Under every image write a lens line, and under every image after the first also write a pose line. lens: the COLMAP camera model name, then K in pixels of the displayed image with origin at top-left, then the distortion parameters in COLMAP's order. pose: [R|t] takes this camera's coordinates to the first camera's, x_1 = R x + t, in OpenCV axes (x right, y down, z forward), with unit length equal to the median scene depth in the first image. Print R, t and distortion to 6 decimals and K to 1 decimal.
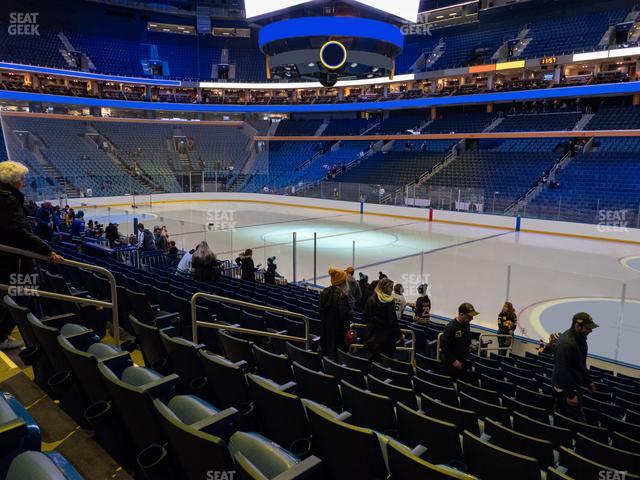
lens RADIAL K [[502.4, 0, 321.7], [0, 502.4, 239.6], [0, 0, 1]] dist [-0.043386, 0.060459]
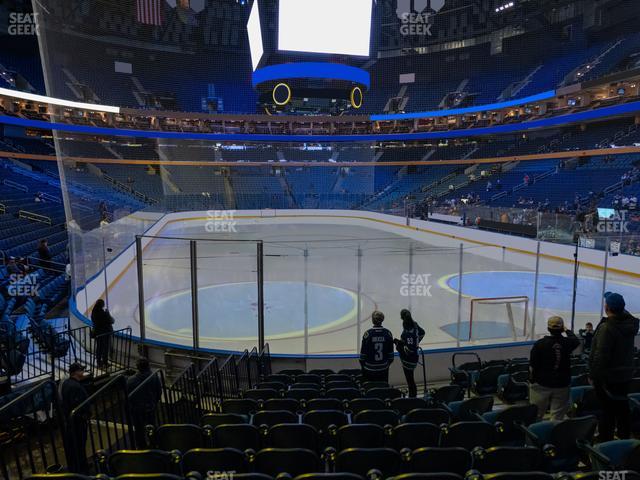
lens RADIAL K [[501.3, 0, 323.0], [0, 501.3, 245.1], [0, 0, 1]] dist [-0.061360, 0.080295]
pose [[0.842113, 0.056815, -0.536300, 0.344222], [-0.081181, 0.996458, -0.021910, 0.014282], [0.533156, 0.061988, 0.843743, 0.002702]]
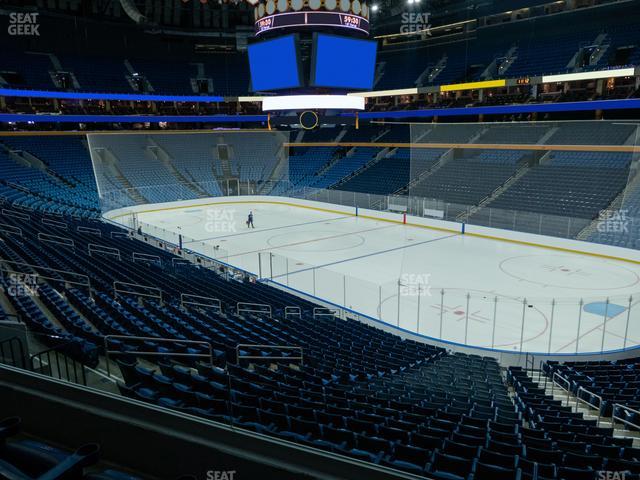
lens RADIAL K [[501.6, 0, 320.6], [0, 501.6, 239.7], [0, 0, 1]] dist [-0.040550, 0.054816]
pose [[0.993951, -0.001626, -0.109809, 0.092111], [0.006569, 0.998980, 0.044671, -0.035242], [0.109625, -0.045123, 0.992948, -0.197904]]
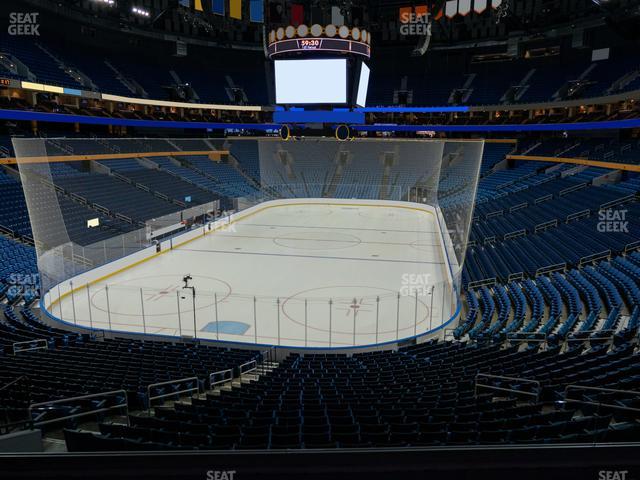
lens RADIAL K [[500.7, 0, 320.0], [0, 500.7, 240.0], [0, 0, 1]] dist [-0.043995, 0.055897]
pose [[0.541433, 0.157841, -0.825795, 0.657570], [-0.141245, 0.985336, 0.095728, -0.078878], [0.828795, 0.064809, 0.555787, 0.072489]]
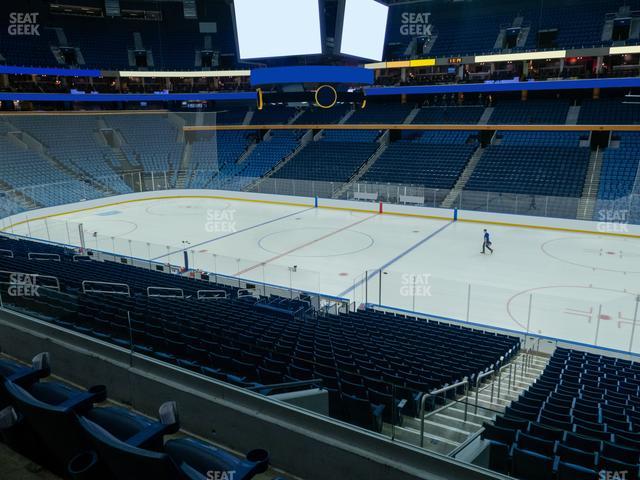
lens RADIAL K [[500.7, 0, 320.0], [0, 500.7, 240.0], [0, 0, 1]] dist [-0.043995, 0.055897]
pose [[0.972913, -0.082378, 0.215998, -0.116655], [0.063797, 0.993746, 0.091641, -0.058382], [-0.222196, -0.075379, 0.972084, -0.076968]]
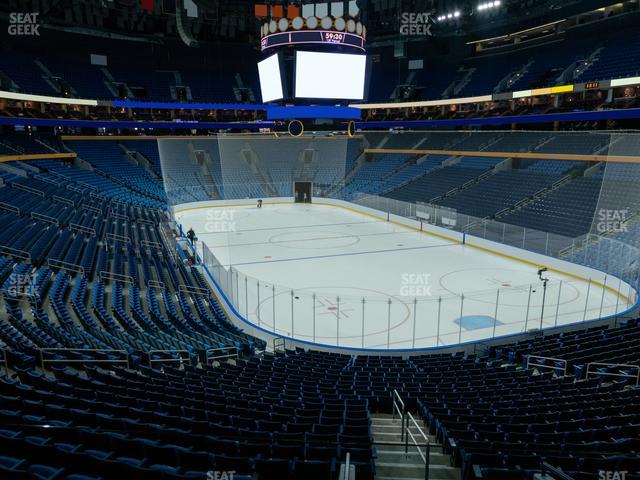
lens RADIAL K [[501.6, 0, 320.6], [0, 501.6, 239.7], [0, 0, 1]] dist [-0.040550, 0.054816]
pose [[0.906738, 0.067660, -0.416232, 0.334468], [-0.055219, 0.997596, 0.041871, -0.034854], [0.418064, -0.014982, 0.908294, -0.186240]]
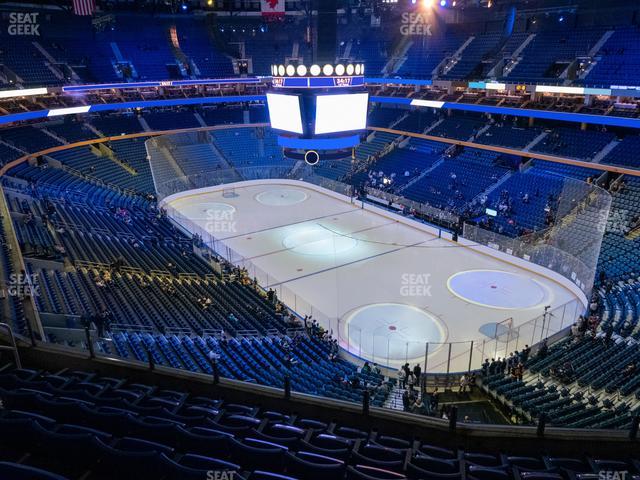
lens RADIAL K [[500.7, 0, 320.0], [0, 500.7, 240.0], [0, 0, 1]] dist [-0.043995, 0.055897]
pose [[0.977227, 0.051568, -0.205833, 0.194582], [-0.011395, 0.981374, 0.191770, -0.178801], [0.211888, -0.185057, 0.959613, -0.366809]]
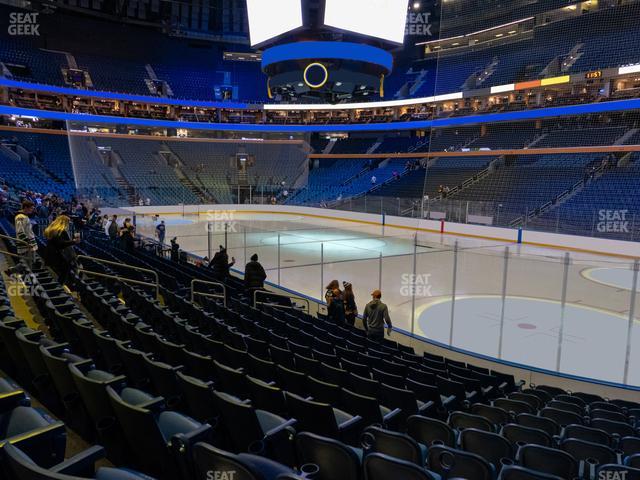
lens RADIAL K [[502.4, 0, 321.7], [0, 502.4, 239.6], [0, 0, 1]] dist [-0.043386, 0.060459]
pose [[0.981674, 0.029423, -0.188285, 0.108157], [-0.037284, 0.998569, -0.038345, 0.015905], [0.186887, 0.044662, 0.981366, -0.031112]]
